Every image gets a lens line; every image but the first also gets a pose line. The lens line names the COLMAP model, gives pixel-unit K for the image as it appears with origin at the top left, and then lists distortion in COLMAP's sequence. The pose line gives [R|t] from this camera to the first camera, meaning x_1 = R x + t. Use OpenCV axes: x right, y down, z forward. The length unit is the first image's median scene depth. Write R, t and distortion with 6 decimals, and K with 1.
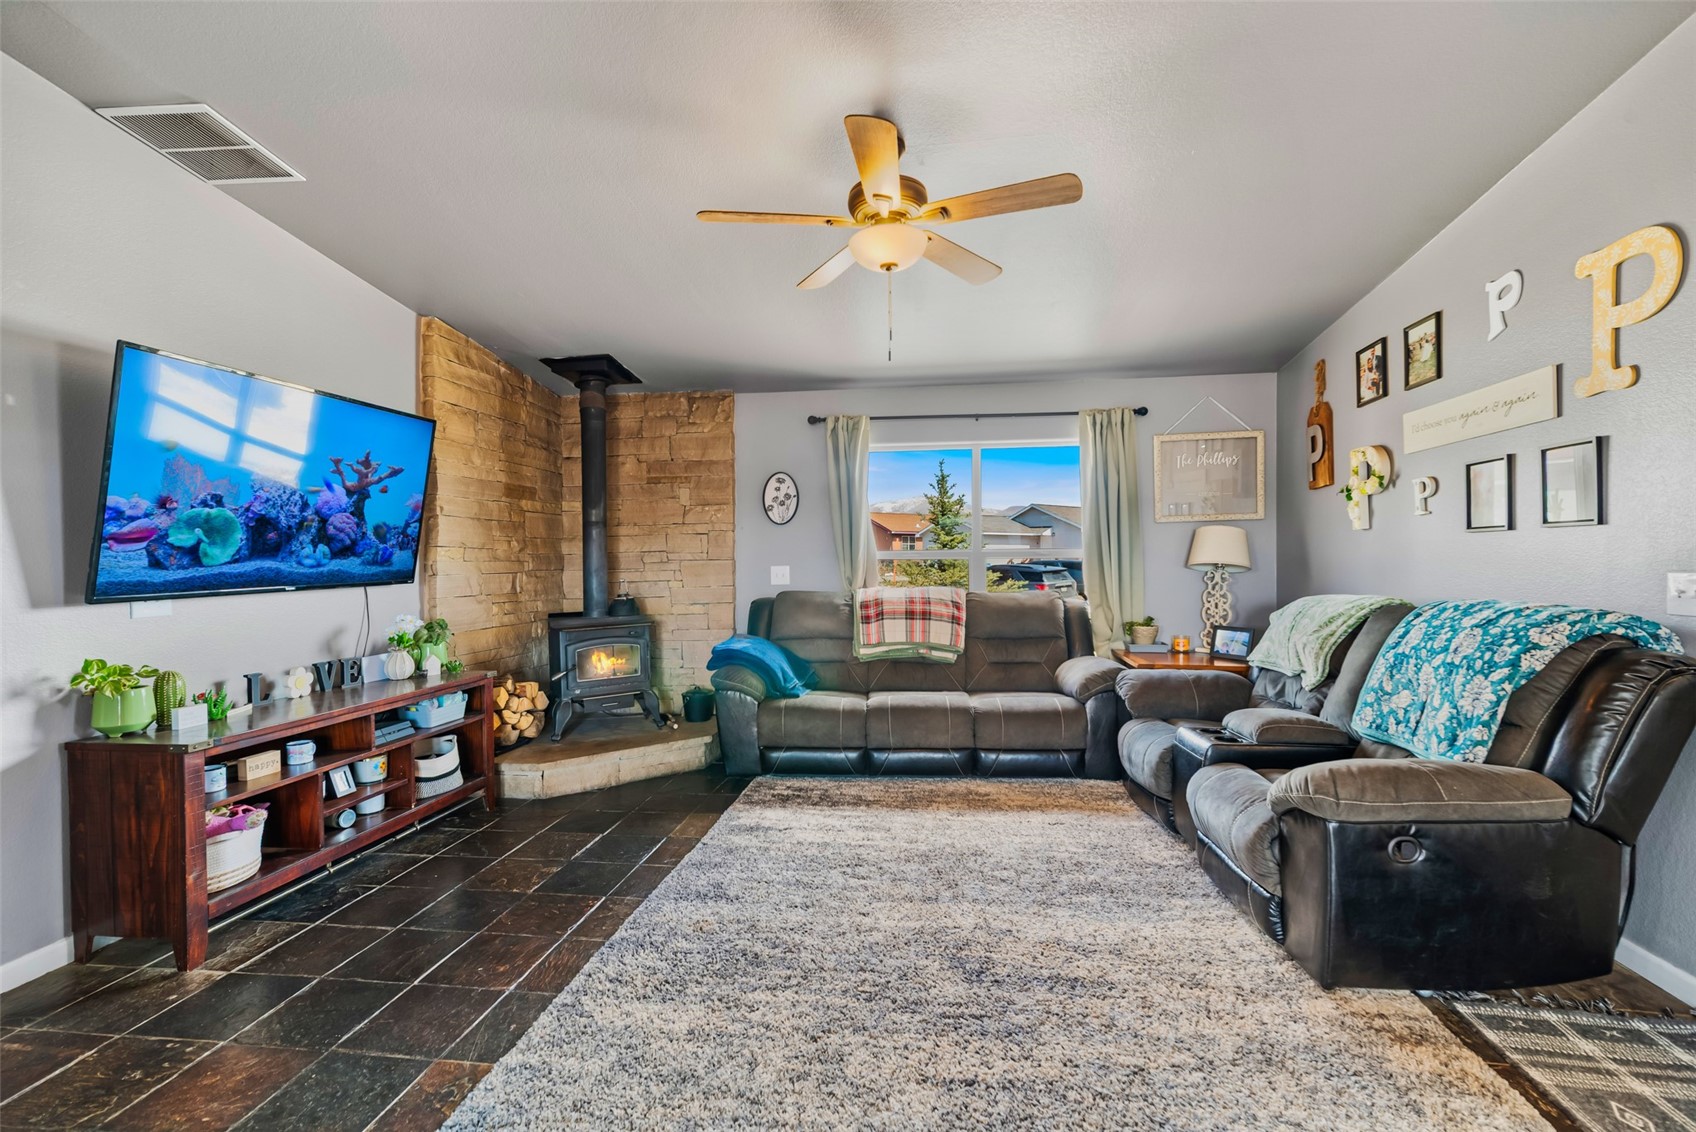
lens RADIAL K [[743.3, 0, 850.9], [0, 743.3, 569.4], [0, 0, 1]] dist [0.007823, 0.000353]
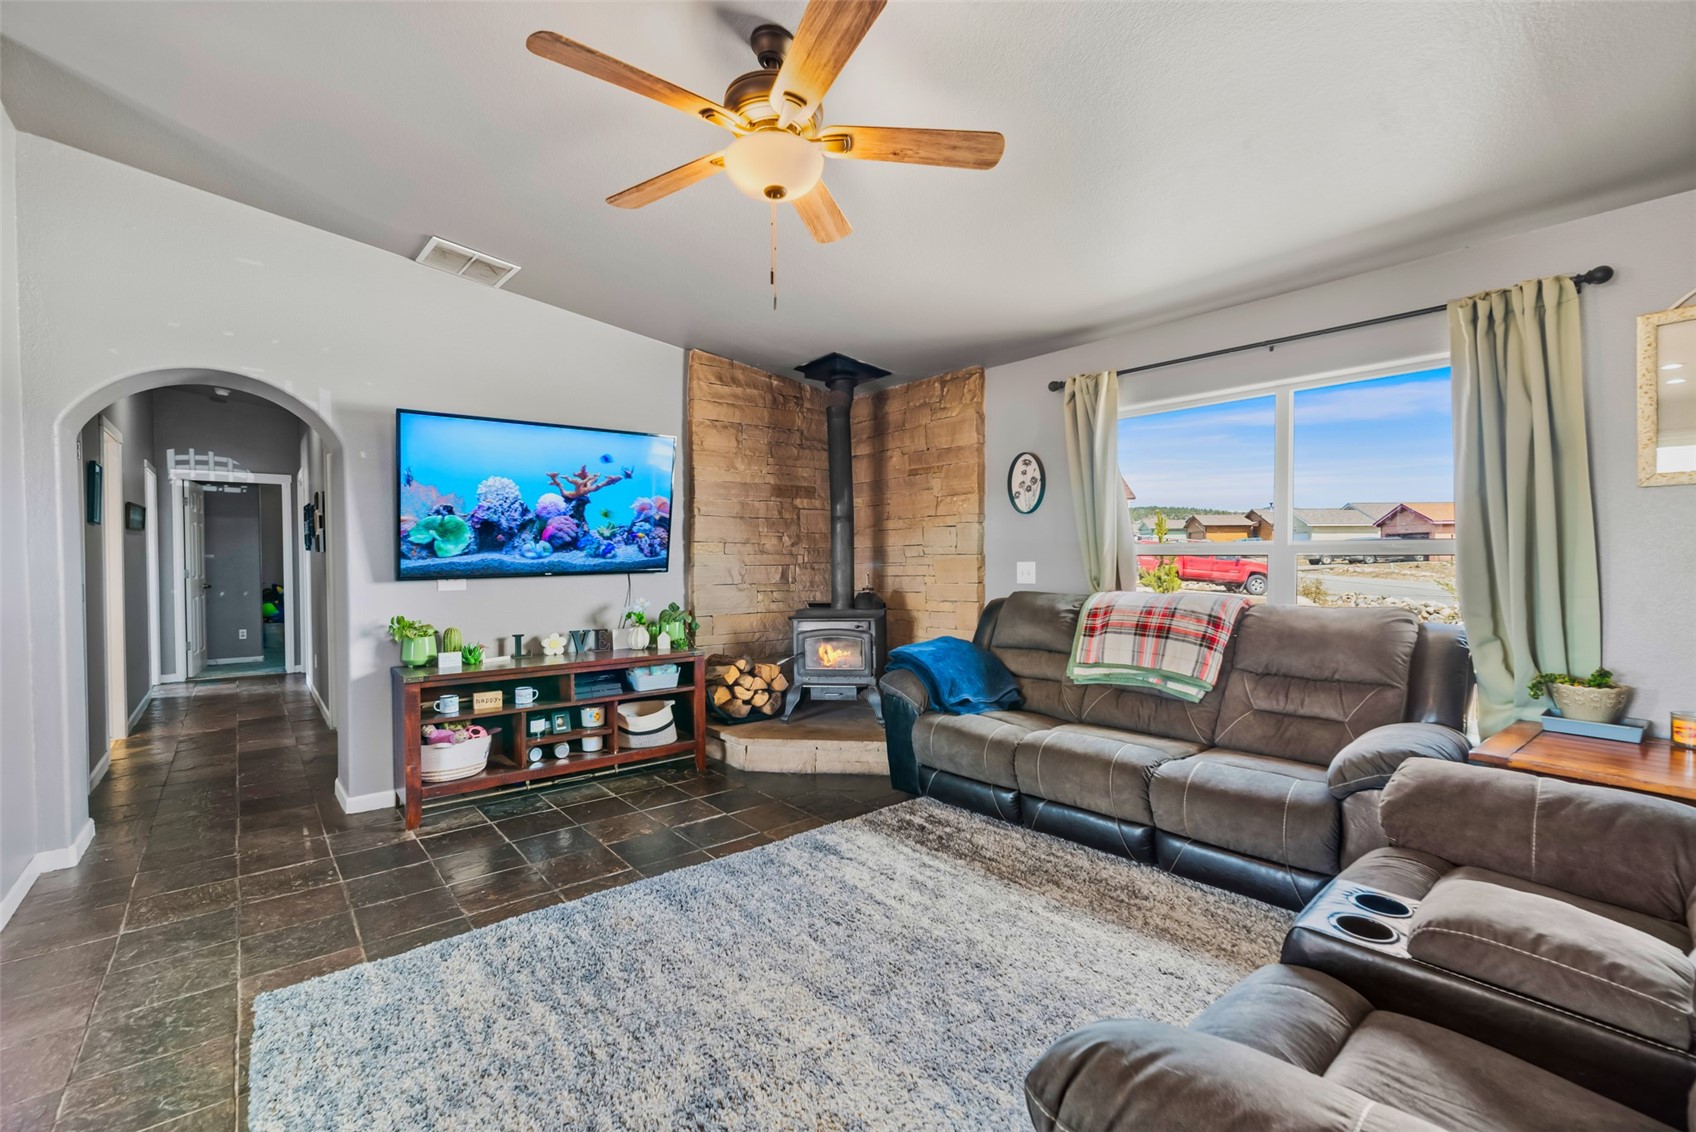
lens RADIAL K [[736.6, 0, 850.5], [0, 736.6, 567.8], [0, 0, 1]] dist [0.008644, 0.000481]
pose [[0.732445, 0.018931, -0.680562, 0.440737], [-0.013791, 0.999821, 0.012969, -0.007788], [0.680686, -0.000114, 0.732575, 0.311921]]
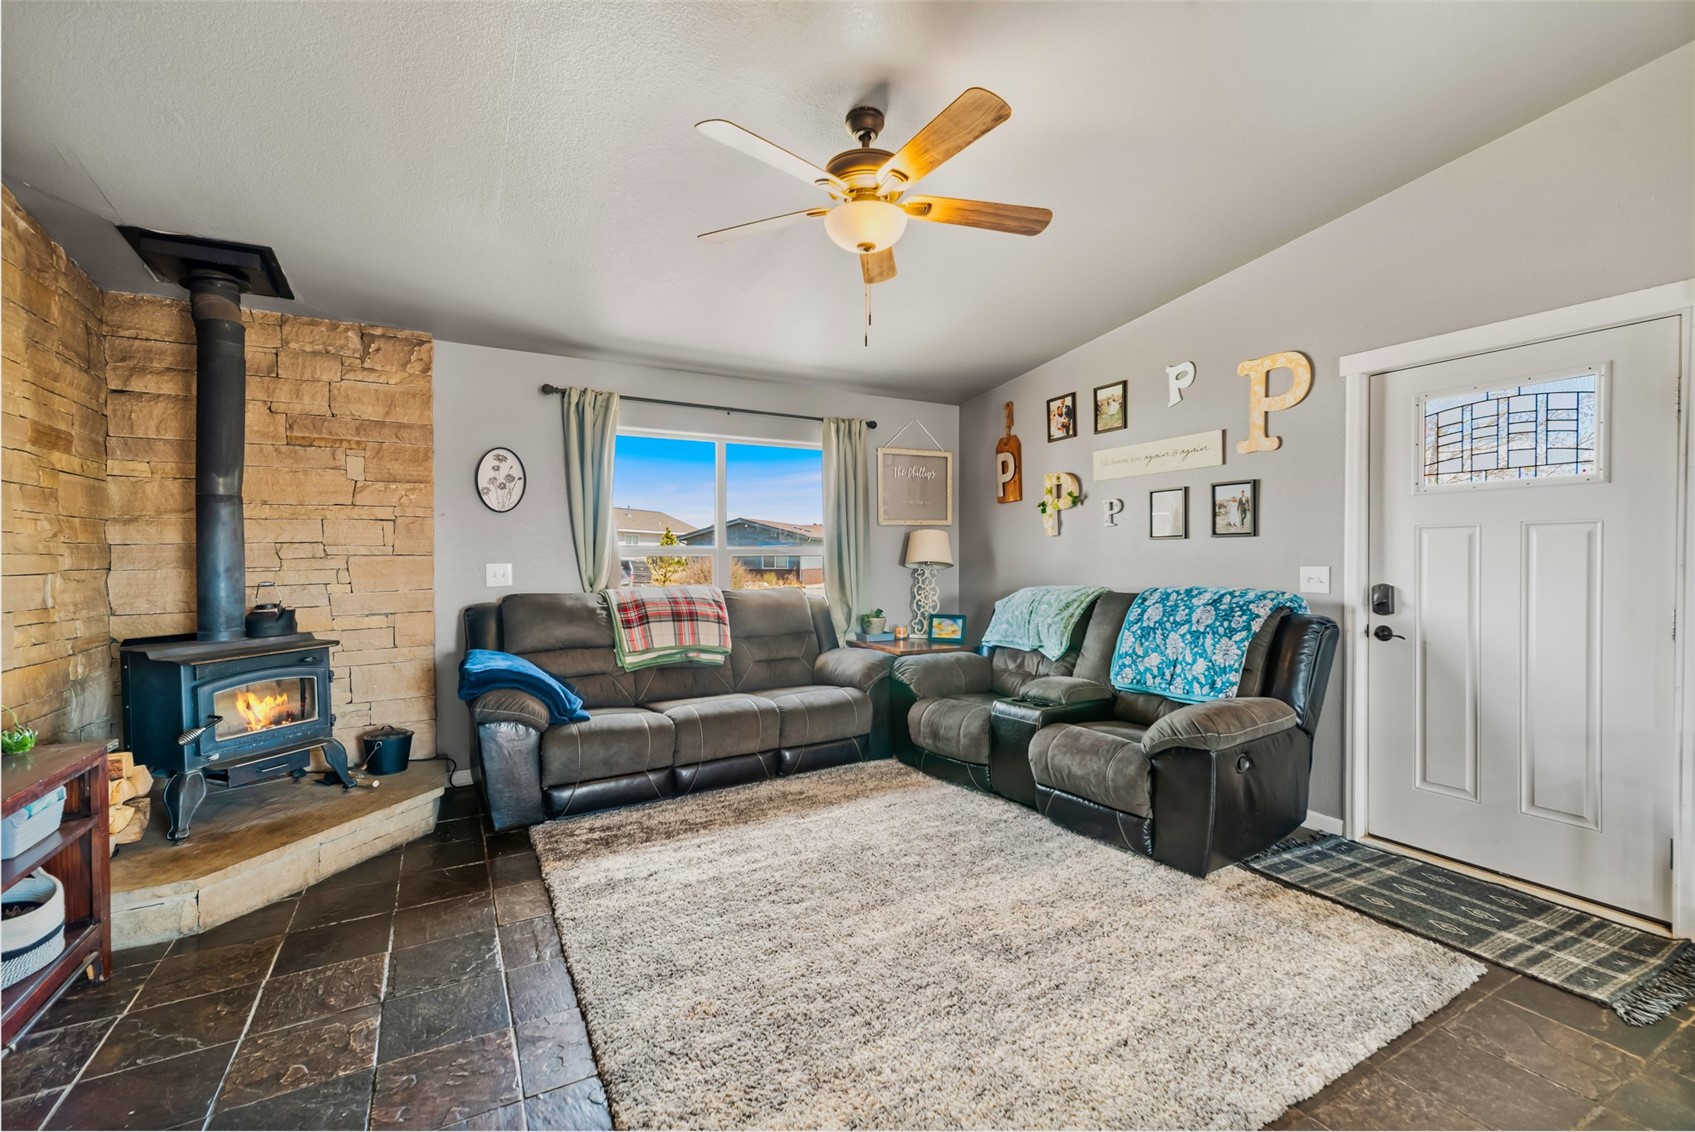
lens RADIAL K [[729.7, 0, 851.7], [0, 729.7, 569.1], [0, 0, 1]] dist [0.007212, 0.000799]
pose [[0.798420, -0.003130, 0.602093, -0.350647], [0.003096, 0.999995, 0.001093, 0.002426], [-0.602093, 0.000992, 0.798425, 0.176520]]
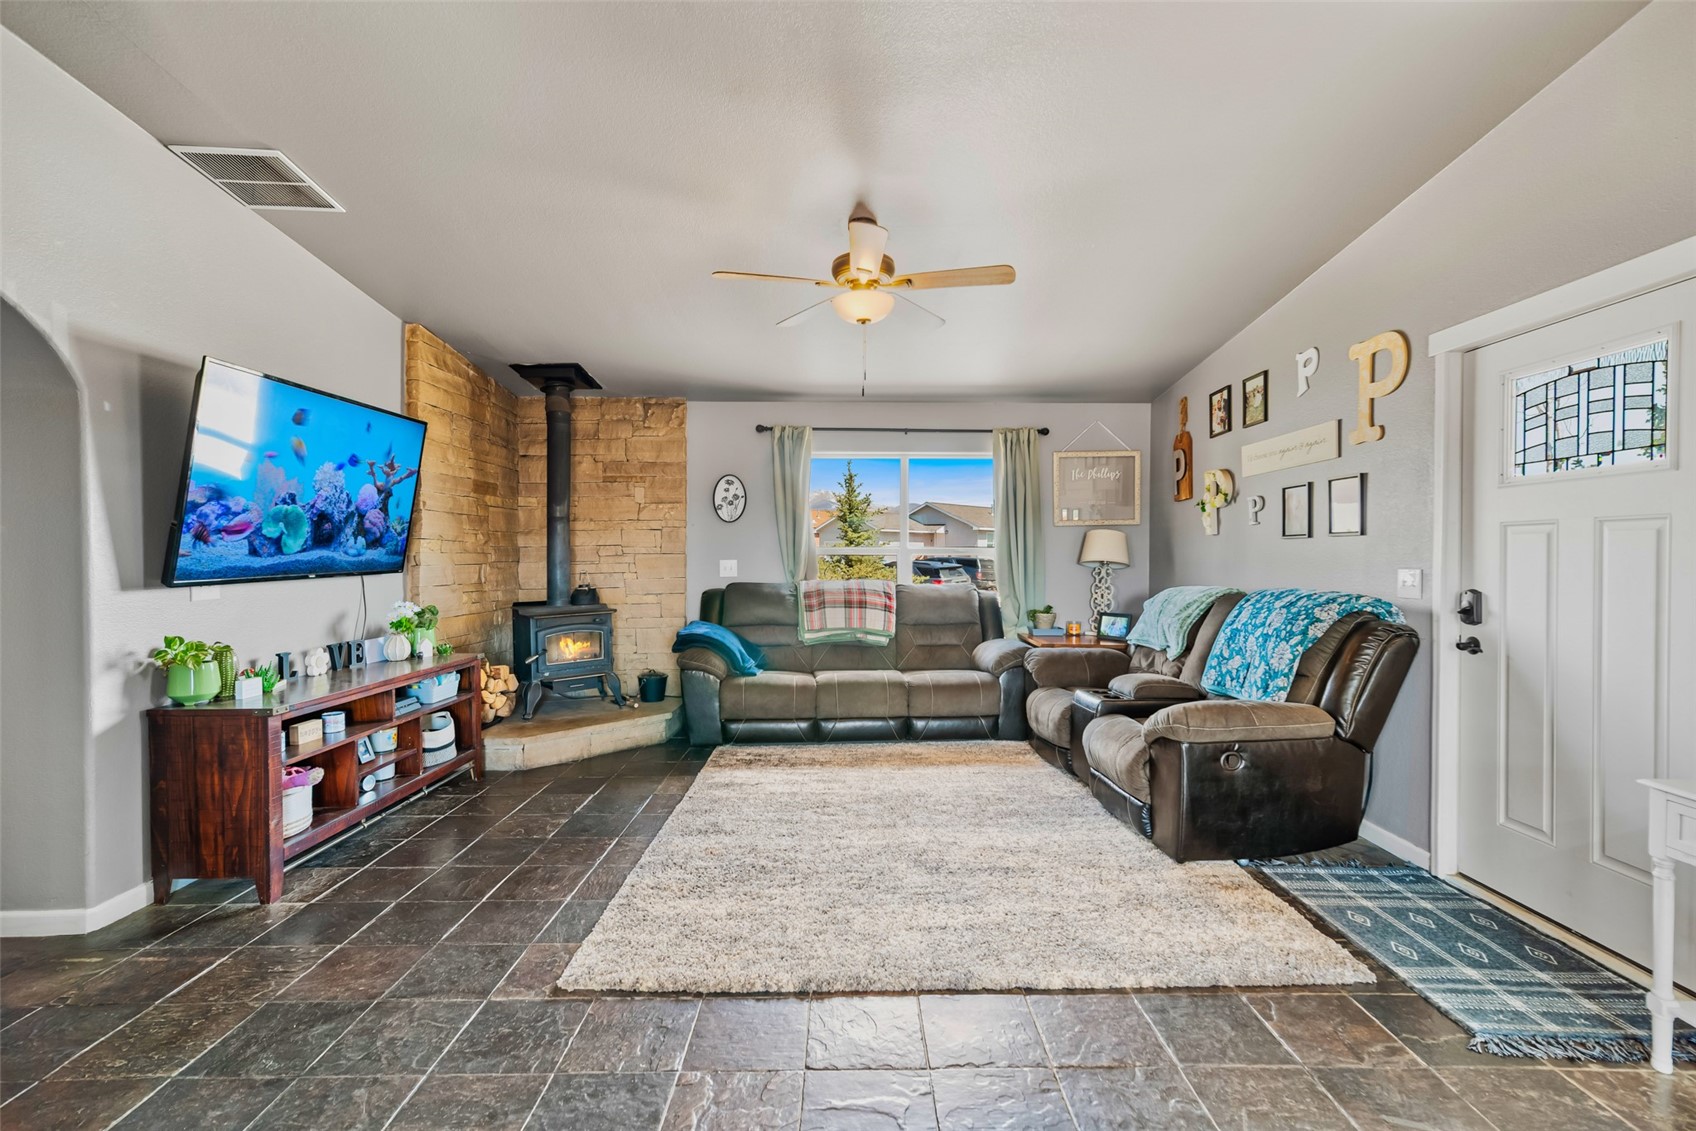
lens RADIAL K [[753.3, 0, 850.5], [0, 753.3, 569.3], [0, 0, 1]] dist [0.008265, 0.000153]
pose [[0.989760, 0.007034, 0.142568, -0.098713], [-0.007798, 0.999958, 0.004803, 0.003300], [-0.142529, -0.005866, 0.989773, -0.169638]]
